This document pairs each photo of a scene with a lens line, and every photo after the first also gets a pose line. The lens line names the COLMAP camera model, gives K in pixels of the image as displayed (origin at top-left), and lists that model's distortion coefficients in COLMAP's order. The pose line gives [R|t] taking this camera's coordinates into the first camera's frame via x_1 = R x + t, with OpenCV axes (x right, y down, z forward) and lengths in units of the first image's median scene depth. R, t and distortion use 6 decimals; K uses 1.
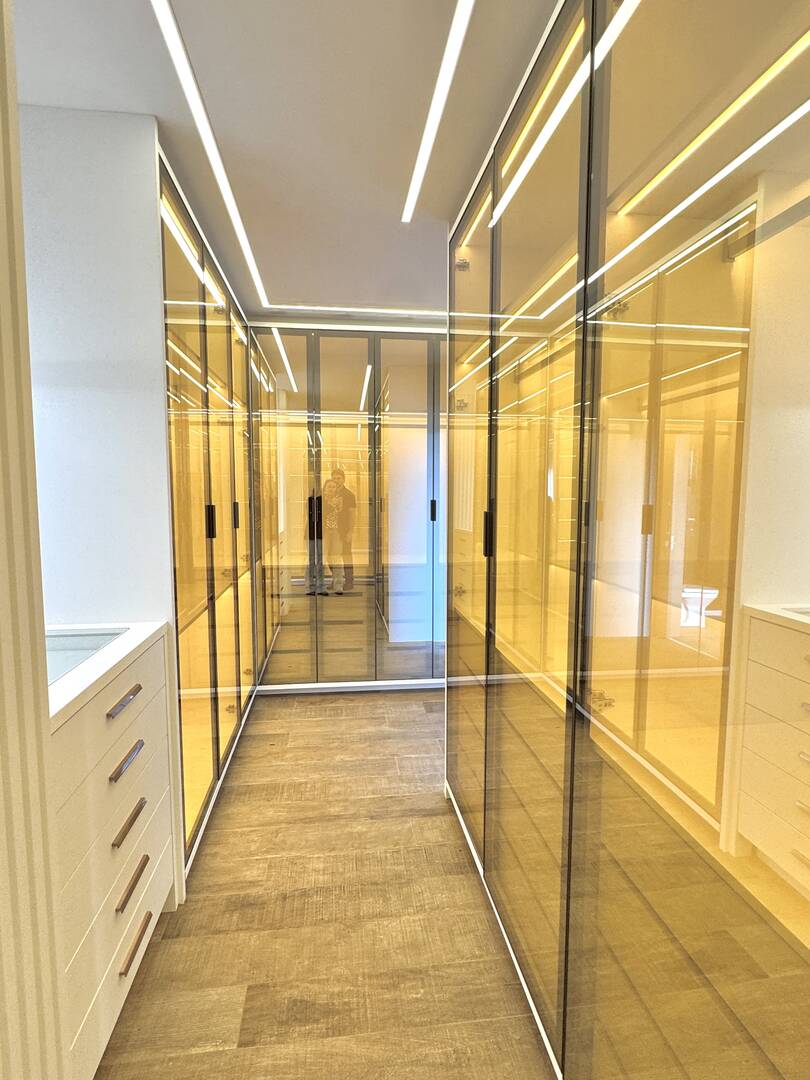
lens RADIAL K [[556.7, 0, 405.0], [0, 556.7, 540.0], [0, 0, 1]] dist [0.000717, -0.000119]
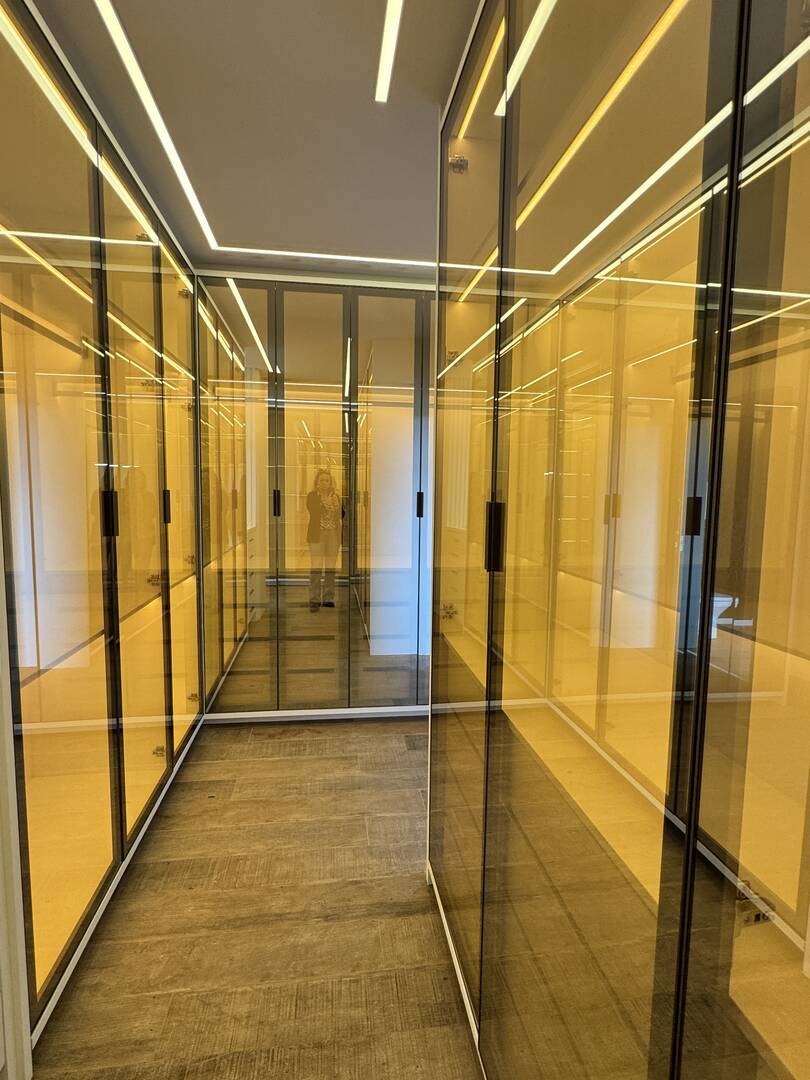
lens RADIAL K [[556.7, 0, 405.0], [0, 556.7, 540.0], [0, 0, 1]] dist [0.000717, -0.000119]
pose [[0.999851, 0.011759, 0.012602, 0.022463], [-0.011816, 0.999920, 0.004465, -0.004794], [-0.012548, -0.004613, 0.999911, 0.203799]]
